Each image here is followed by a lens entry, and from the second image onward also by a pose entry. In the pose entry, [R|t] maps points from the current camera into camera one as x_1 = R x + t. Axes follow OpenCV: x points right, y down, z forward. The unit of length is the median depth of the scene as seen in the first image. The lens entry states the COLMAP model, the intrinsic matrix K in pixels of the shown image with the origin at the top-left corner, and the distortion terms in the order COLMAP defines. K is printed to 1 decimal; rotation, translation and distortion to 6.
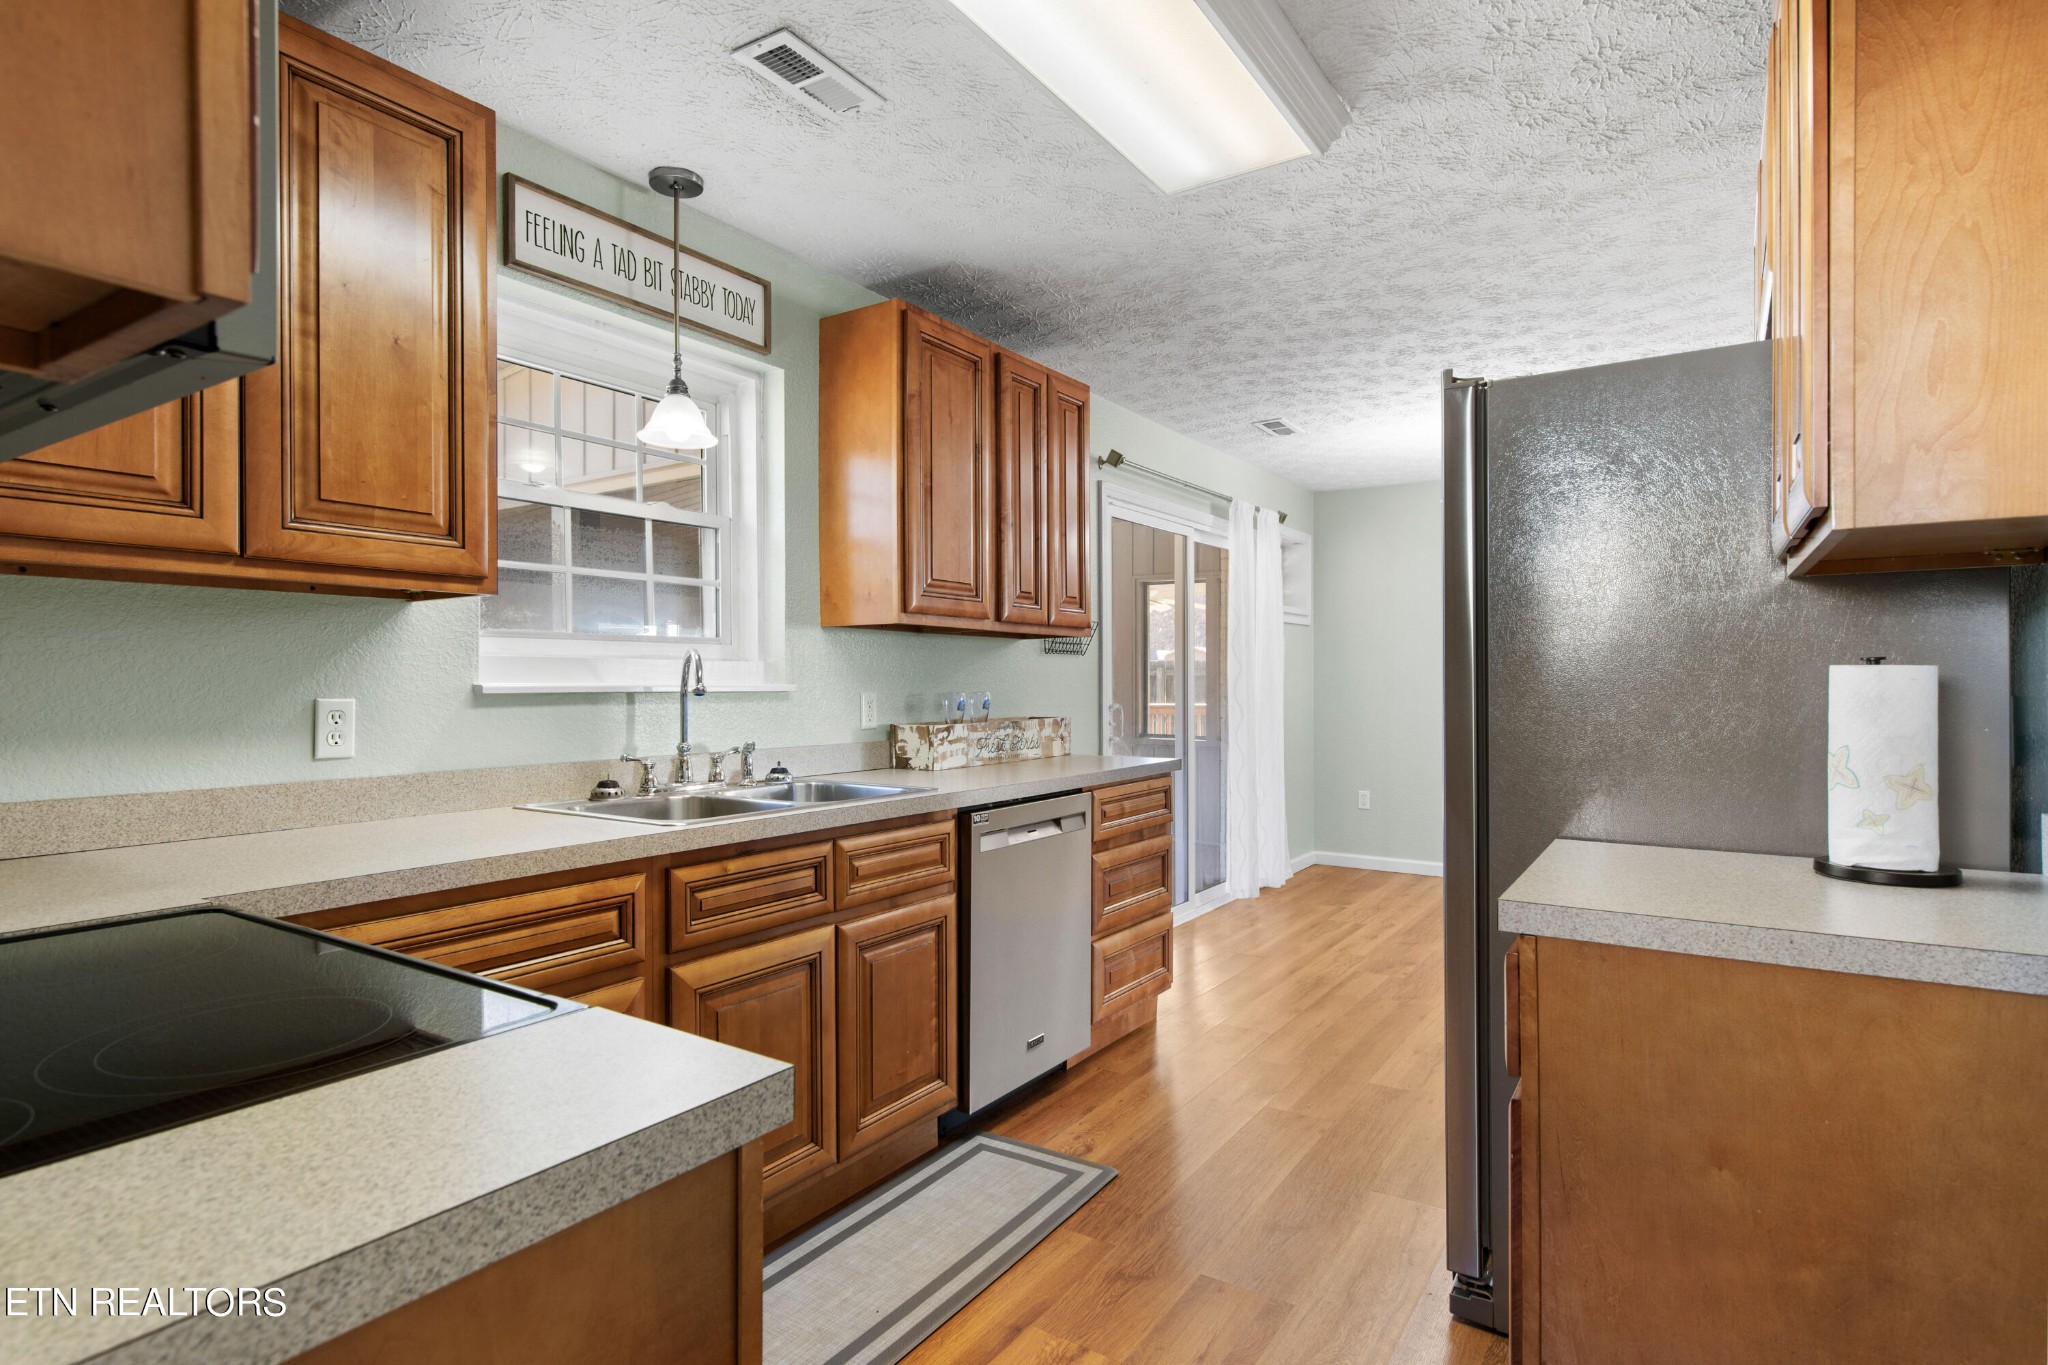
lens RADIAL K [[1042.8, 0, 1021.9], [0, 1042.8, 680.4], [0, 0, 1]] dist [0.009737, -0.001703]
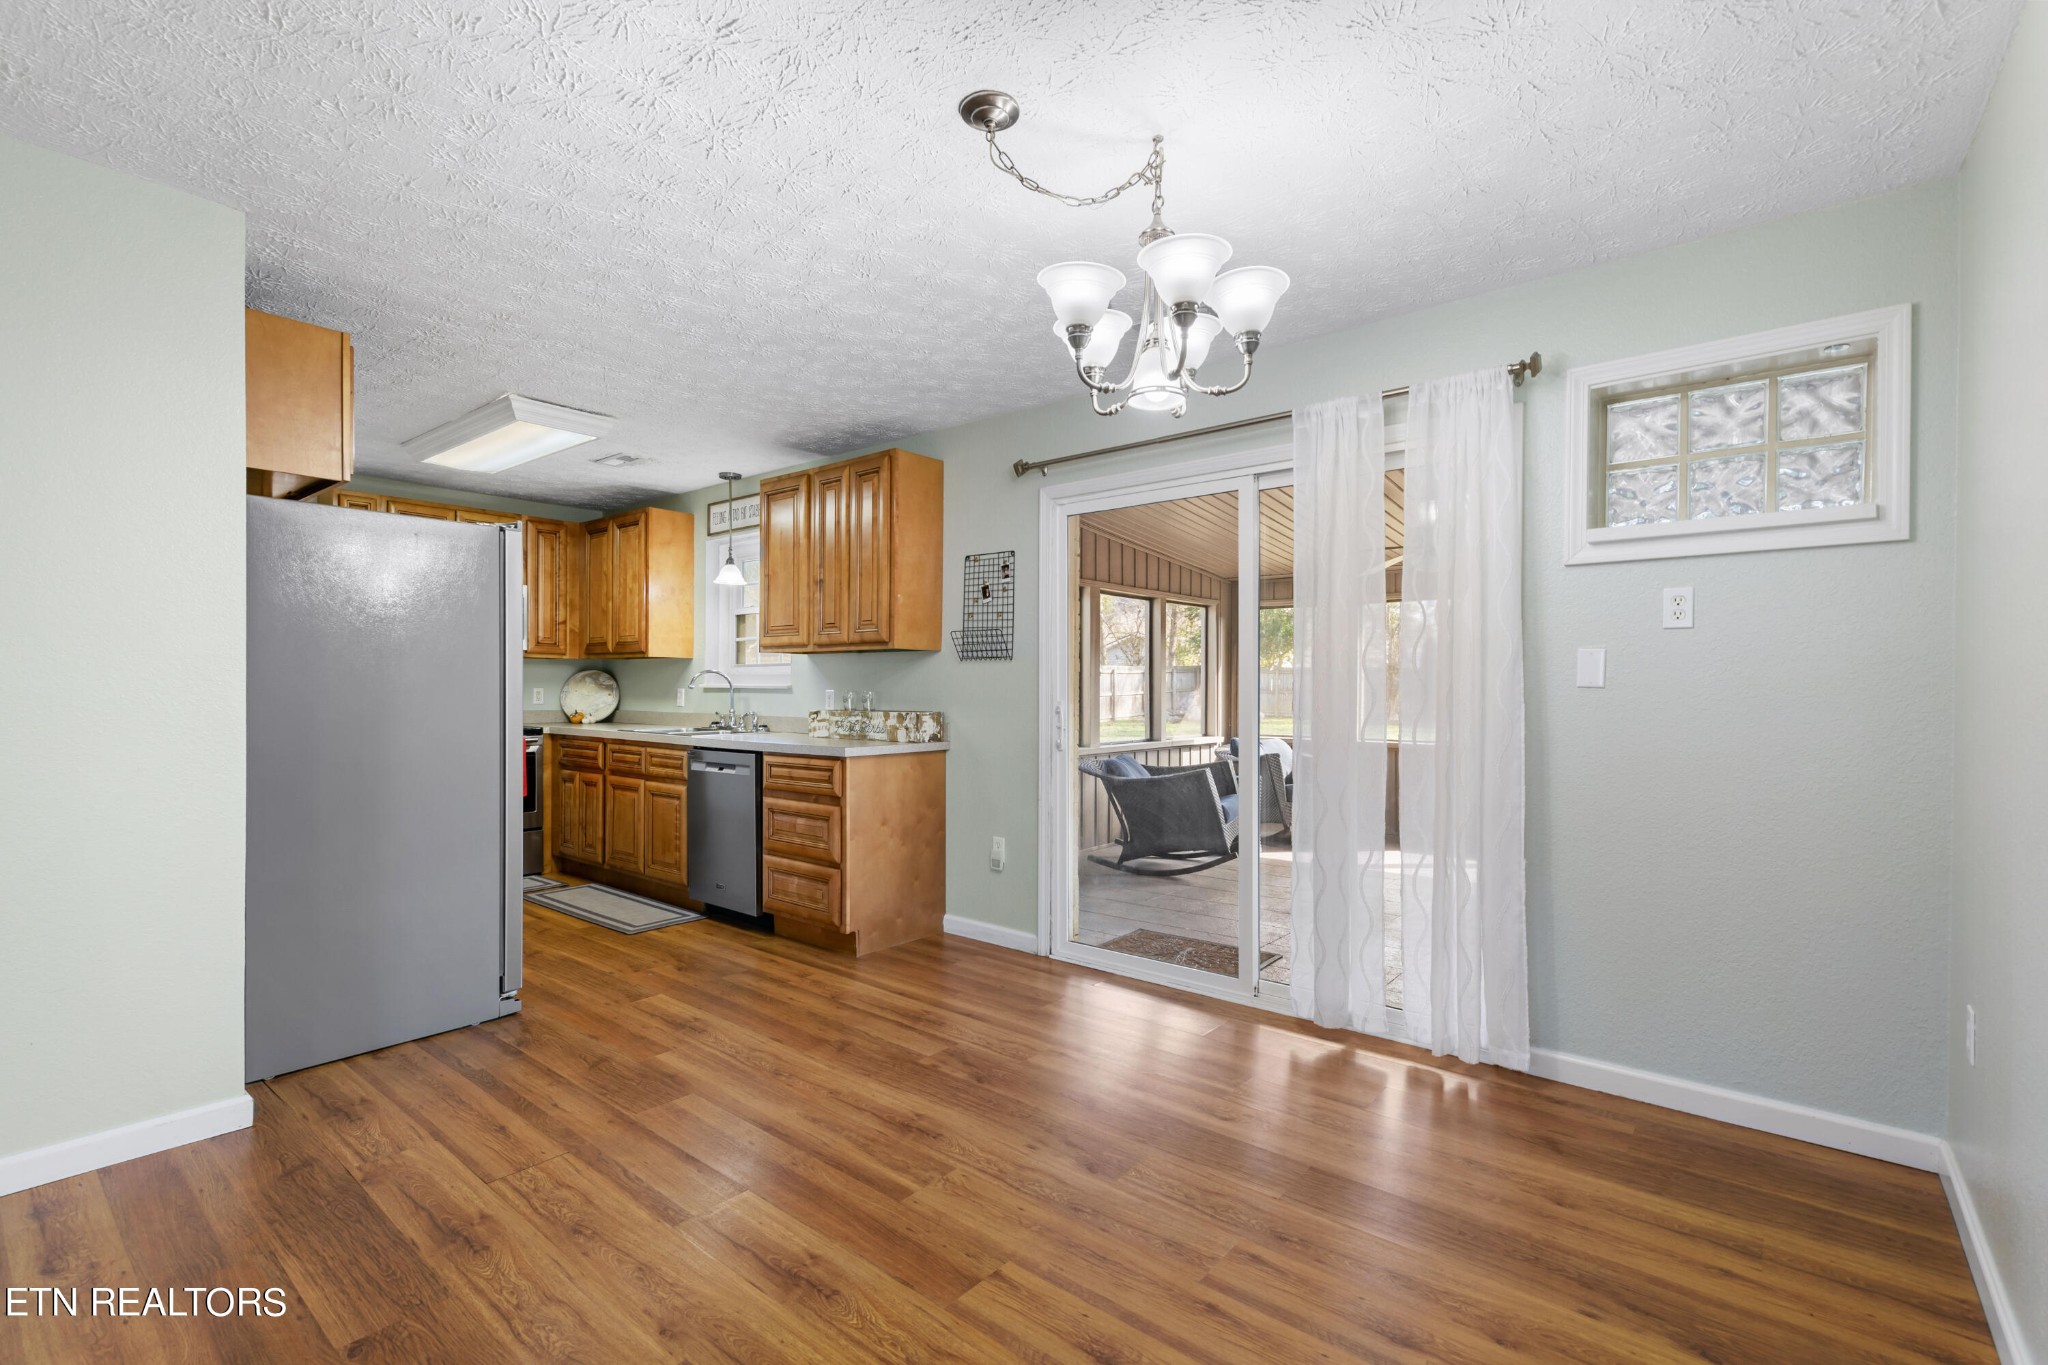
lens RADIAL K [[910.8, 0, 1035.9], [0, 910.8, 694.6], [0, 0, 1]] dist [0.005203, 0.000422]
pose [[-0.086536, 0.008568, -0.996212, 1.560042], [-0.003392, 0.999955, 0.008895, 0.005020], [0.996243, 0.004149, -0.086503, 1.725593]]
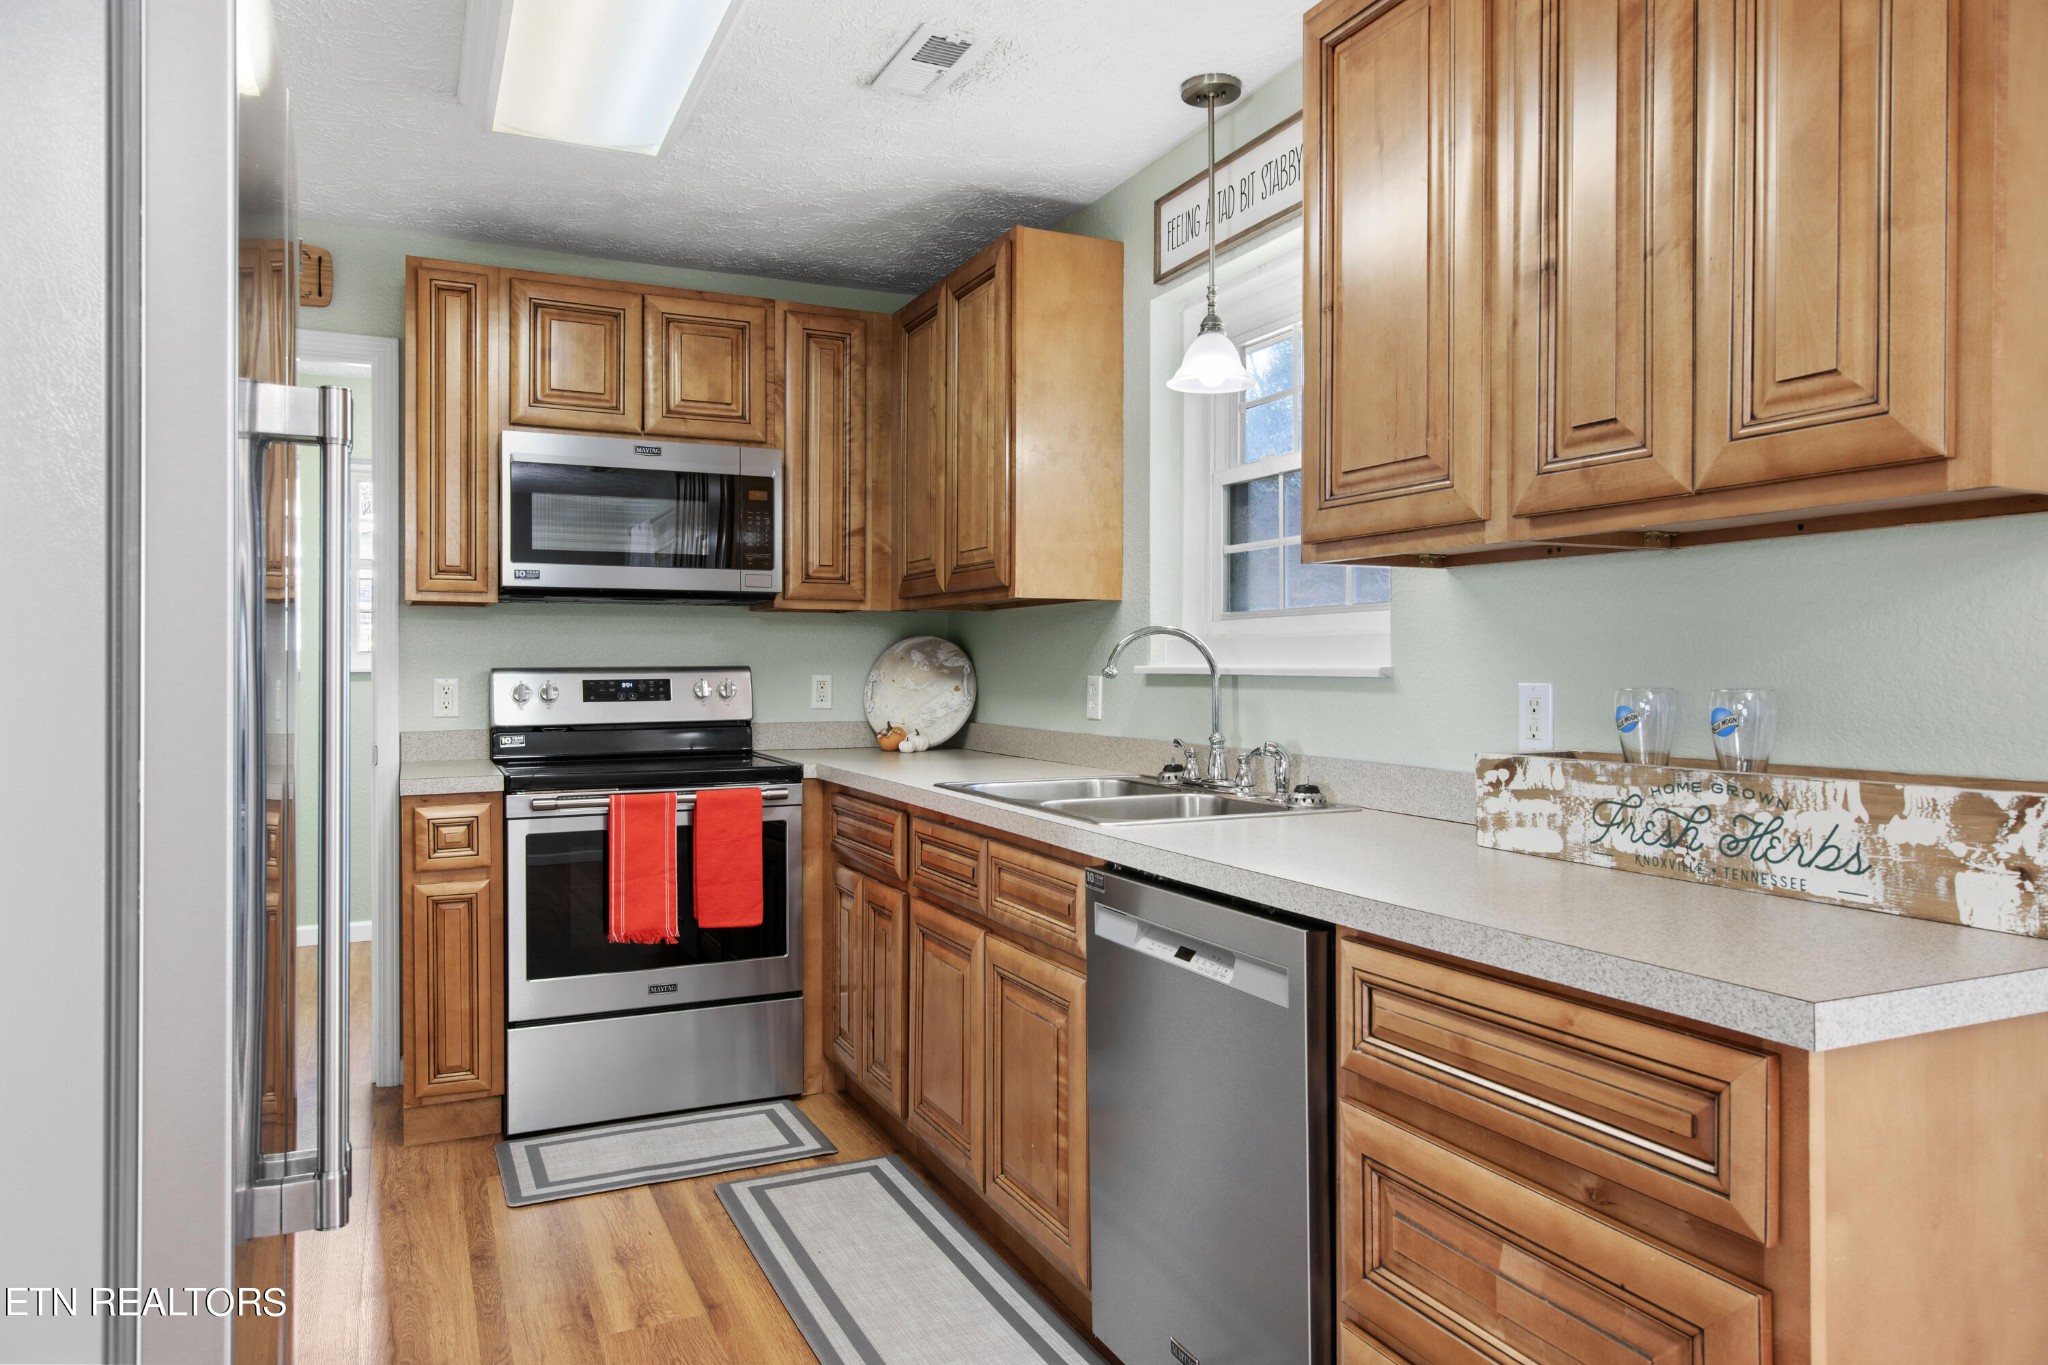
lens RADIAL K [[1331.3, 0, 1012.6], [0, 1331.3, 668.5], [0, 0, 1]] dist [0.008885, -0.005006]
pose [[-0.525056, 0.001181, -0.851067, 0.642393], [0.000819, 0.999999, 0.000882, 0.004272], [0.851067, -0.000234, -0.525056, 1.320246]]
